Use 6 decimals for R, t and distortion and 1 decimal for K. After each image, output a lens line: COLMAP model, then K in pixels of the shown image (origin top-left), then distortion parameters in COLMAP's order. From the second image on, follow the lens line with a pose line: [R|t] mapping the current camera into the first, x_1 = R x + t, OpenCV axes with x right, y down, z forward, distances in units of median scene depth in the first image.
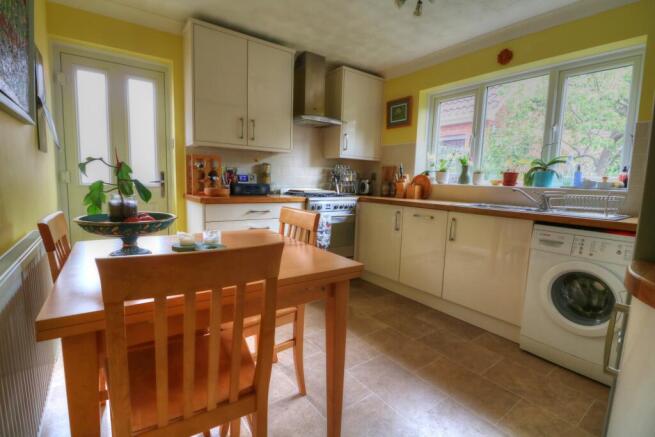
lens RADIAL K [[305.9, 0, 326.9], [0, 305.9, 215.3], [0, 0, 1]] dist [-0.003482, -0.000504]
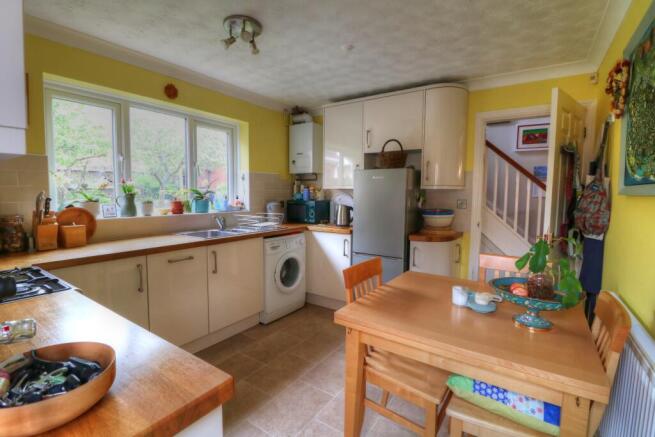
lens RADIAL K [[305.9, 0, 326.9], [0, 305.9, 218.1], [0, 0, 1]] dist [-0.003482, -0.000504]
pose [[-0.335757, -0.116056, 0.934772, -0.647387], [0.090903, 0.983757, 0.154788, -0.219971], [-0.937552, 0.136945, -0.319754, 0.940125]]
